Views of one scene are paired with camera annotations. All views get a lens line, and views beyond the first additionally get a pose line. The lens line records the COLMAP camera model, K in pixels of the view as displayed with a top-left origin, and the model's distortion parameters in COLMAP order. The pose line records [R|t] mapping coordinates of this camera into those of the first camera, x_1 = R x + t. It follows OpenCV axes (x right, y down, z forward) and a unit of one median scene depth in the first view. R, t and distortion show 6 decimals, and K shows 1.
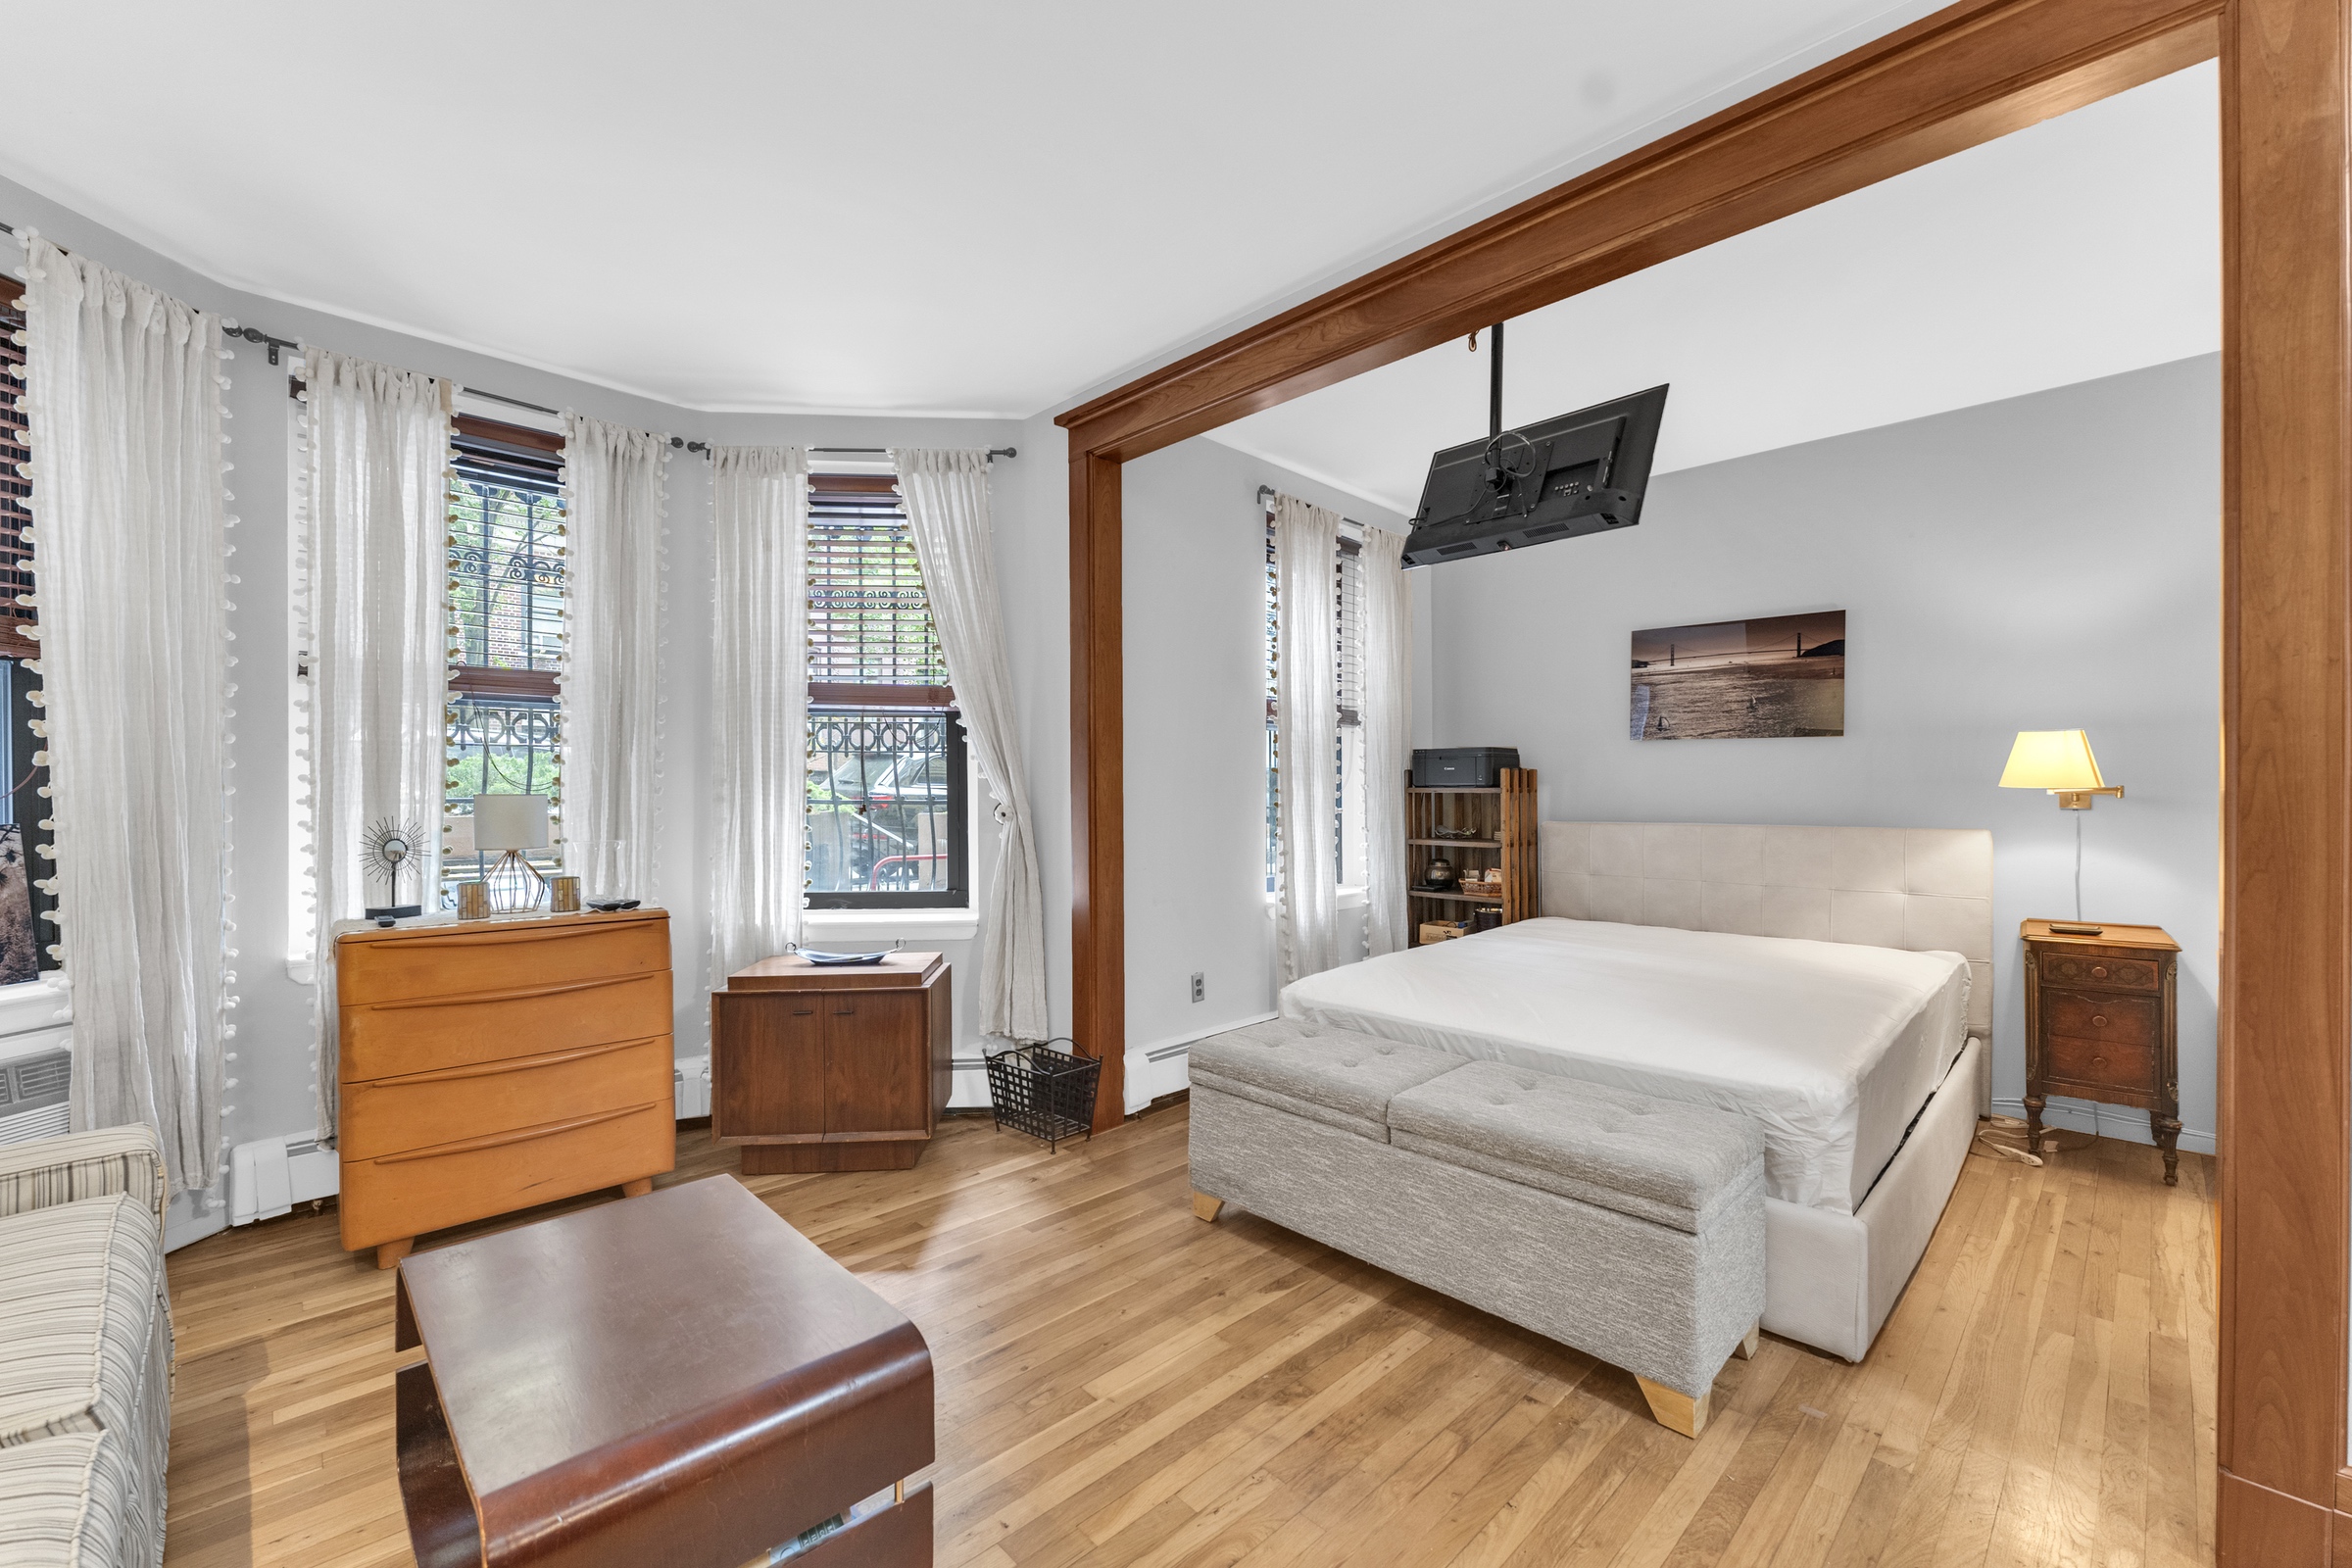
lens RADIAL K [[957.8, 0, 1176.0], [0, 957.8, 792.9], [0, 0, 1]] dist [-0.000588, -0.000024]
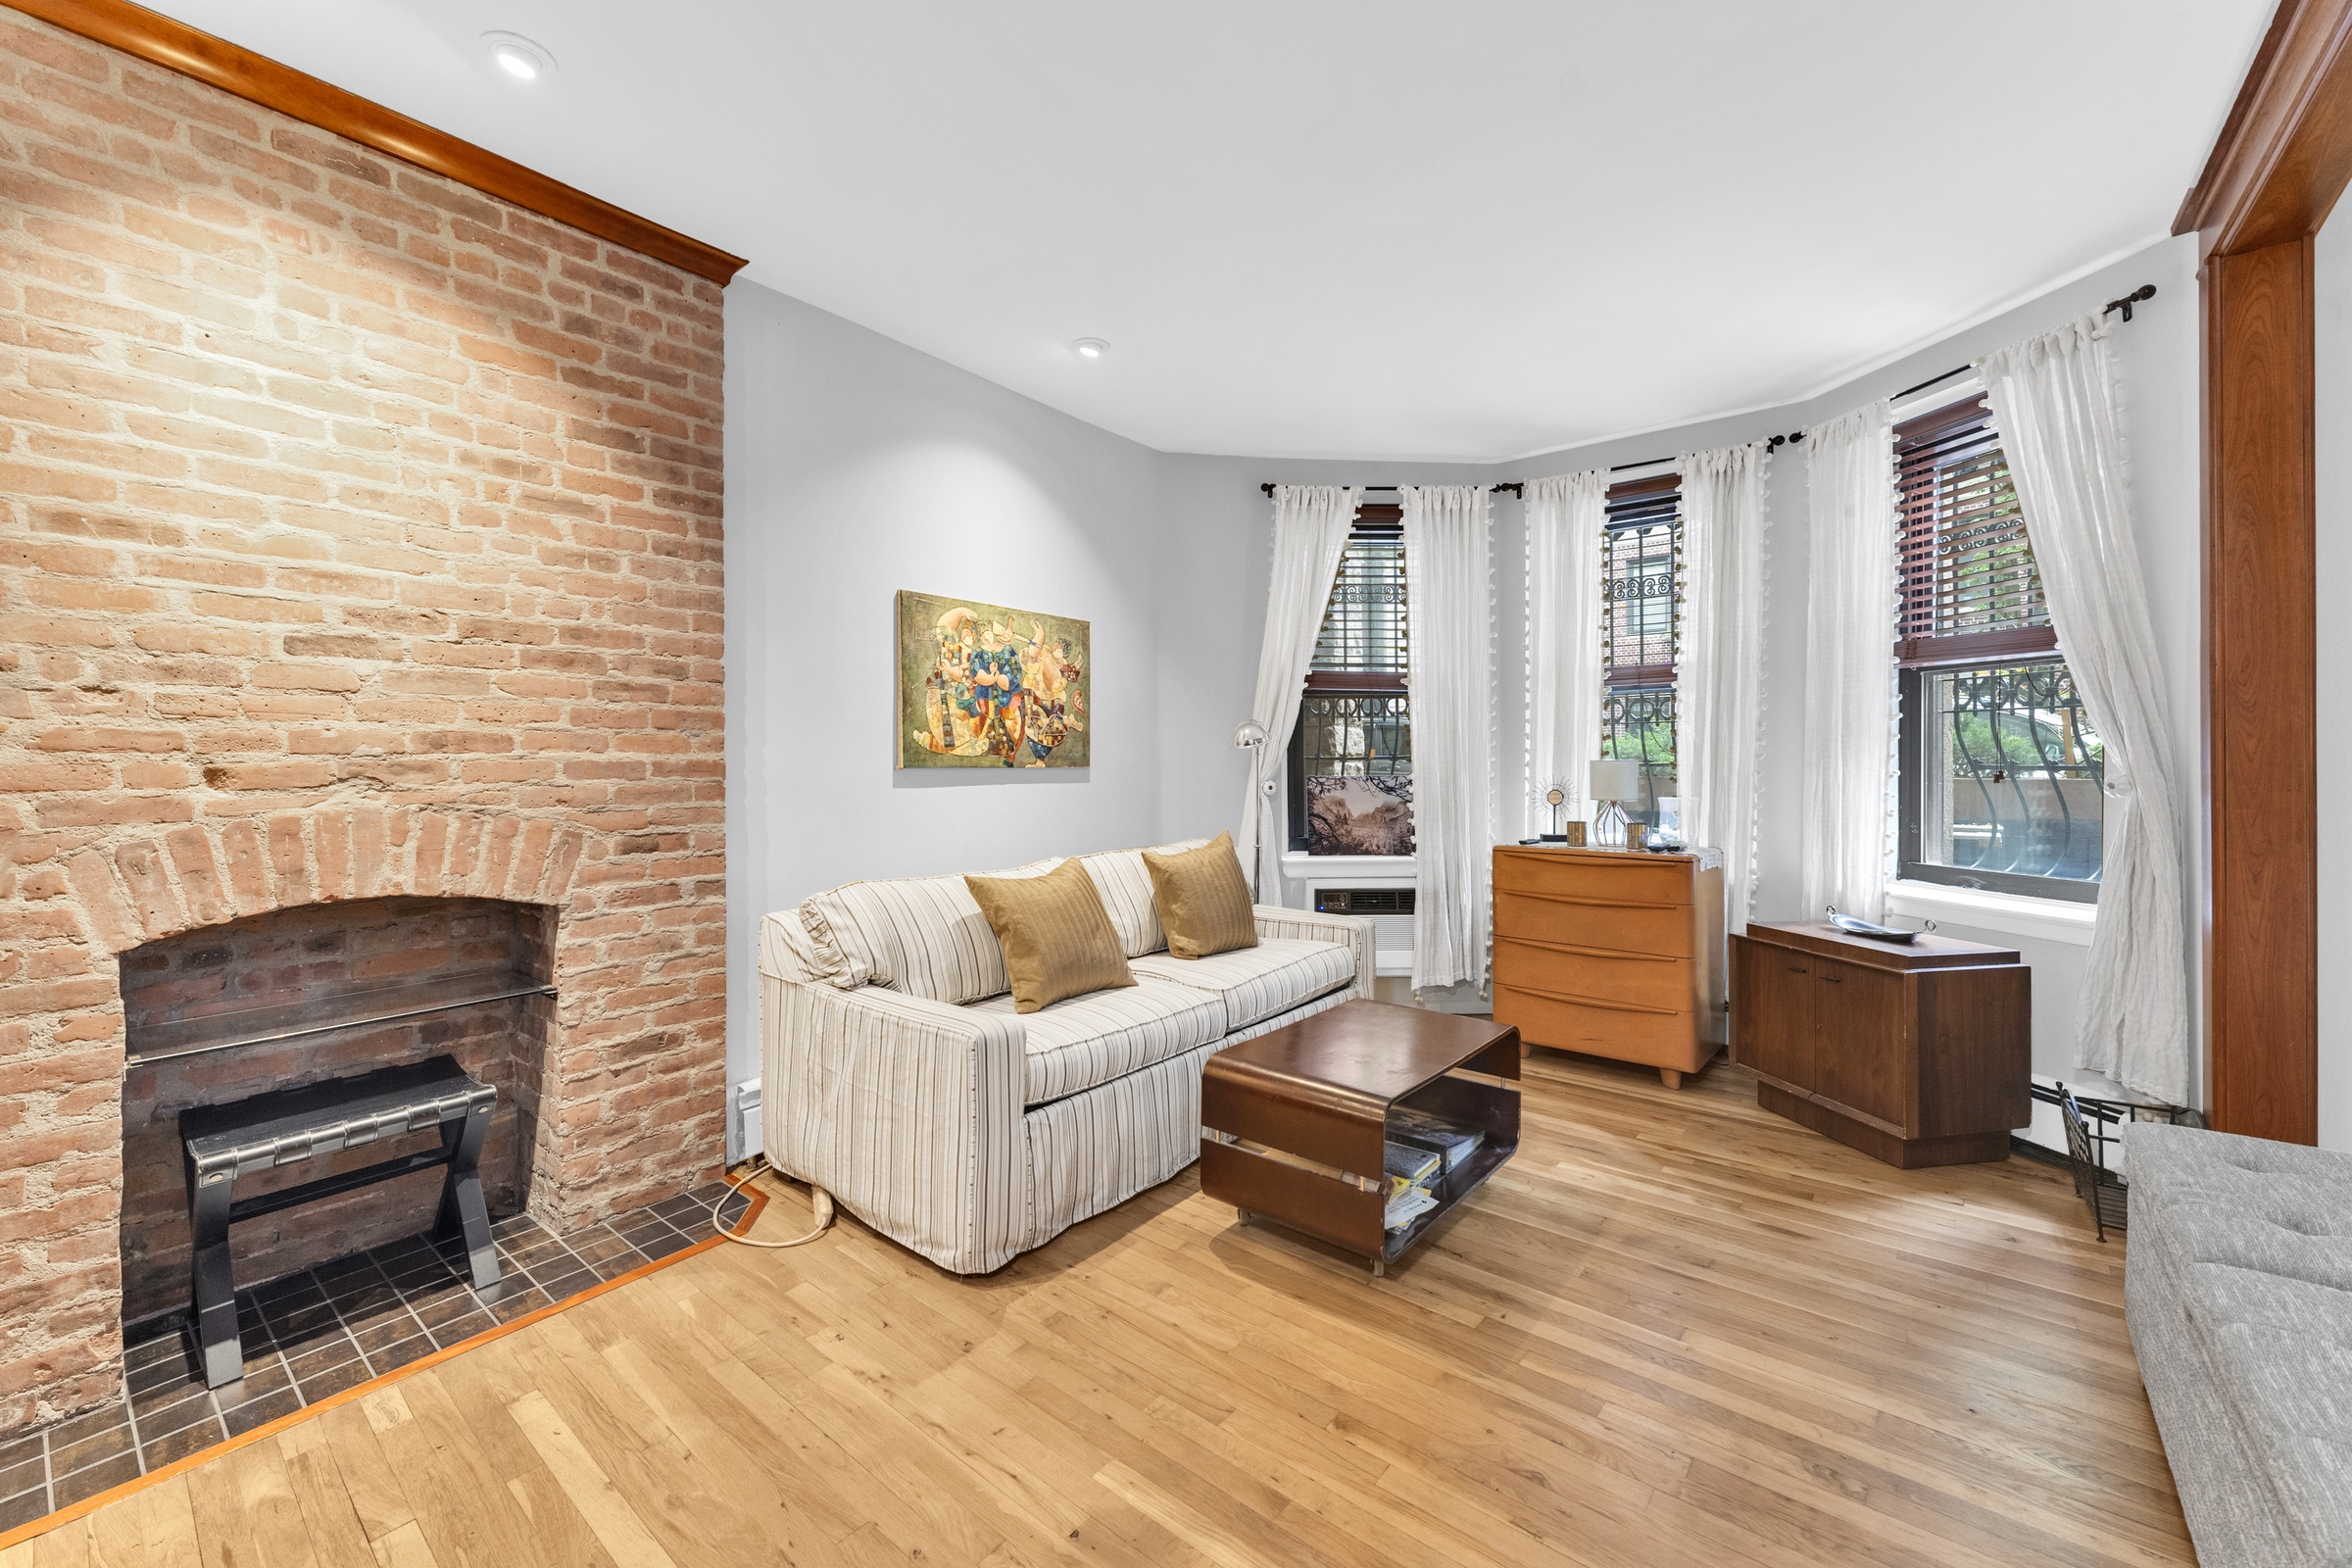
lens RADIAL K [[945.3, 0, 1173.5], [0, 945.3, 763.8], [0, 0, 1]] dist [-0.000349, 0.000025]
pose [[0.107416, 0.003721, -0.994207, 0.522792], [0.005607, 0.999975, 0.004349, -0.002695], [0.994198, -0.006042, 0.107392, 0.203100]]
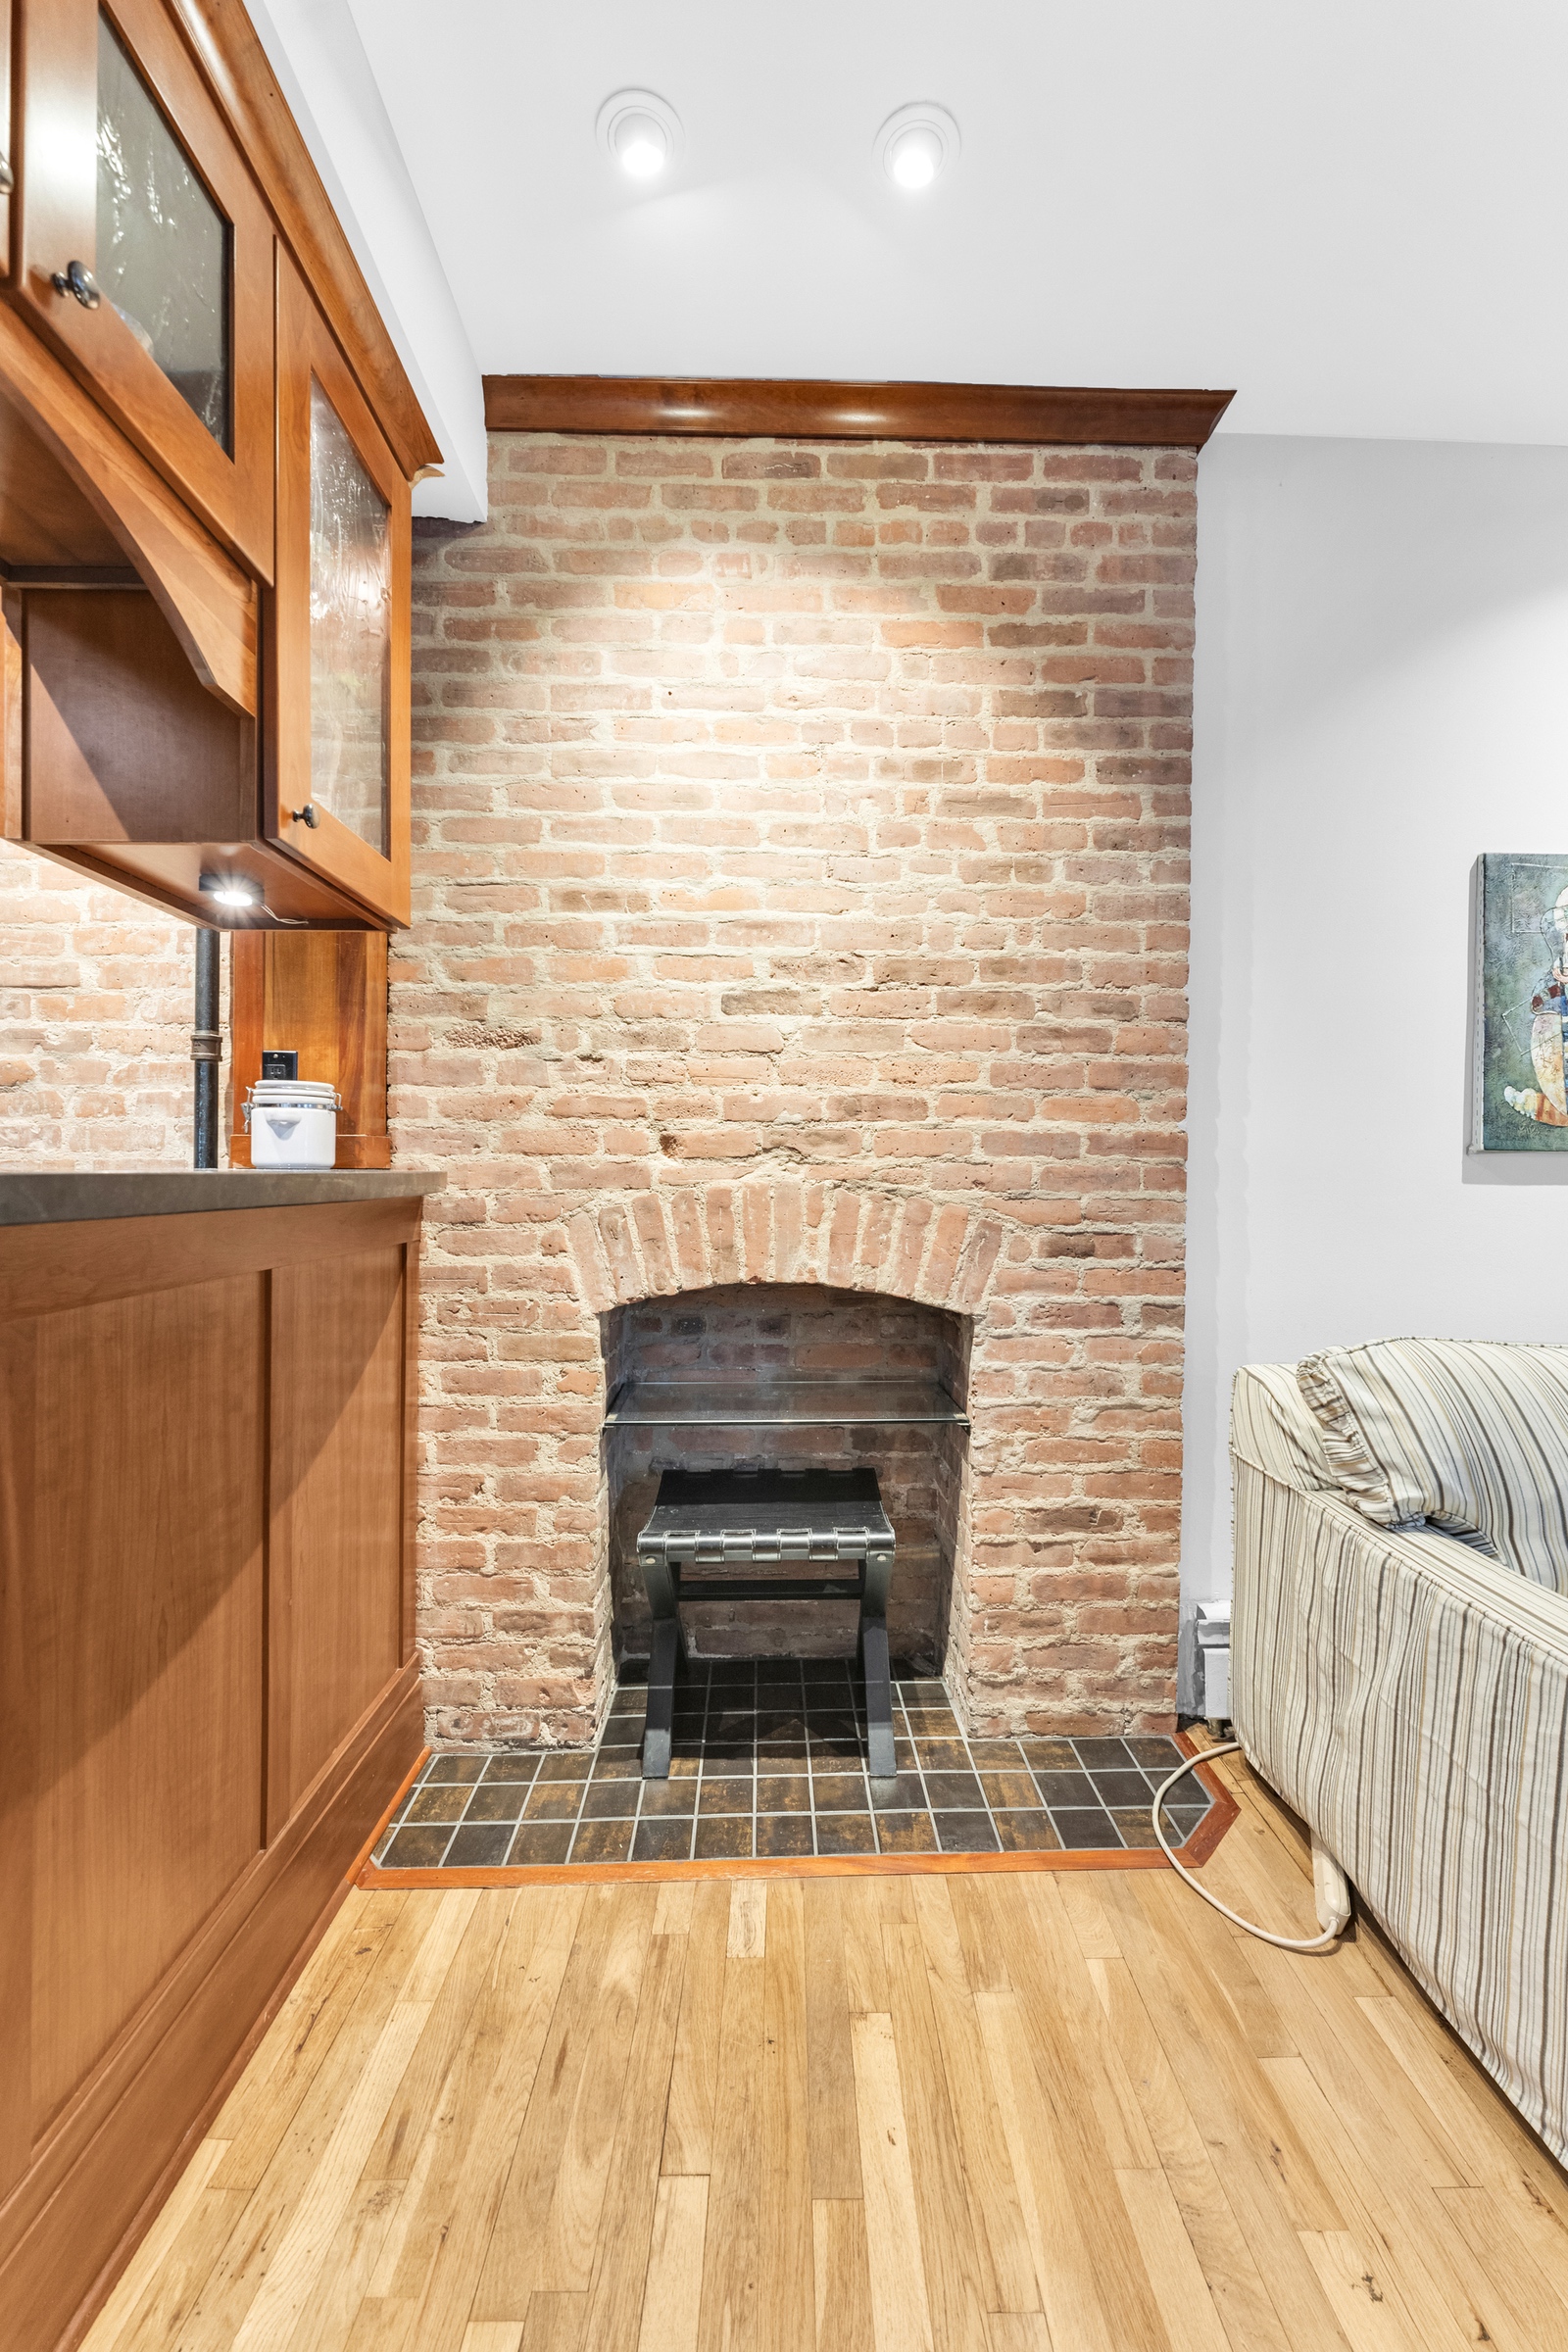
lens RADIAL K [[952.2, 0, 781.8], [0, 952.2, 1180.5], [0, 0, 1]] dist [0.000166, 0.000008]
pose [[-0.690236, 0.001103, -0.723583, 0.224320], [-0.007131, 0.999940, 0.008326, 0.023072], [0.723549, 0.010907, -0.690187, 0.116377]]
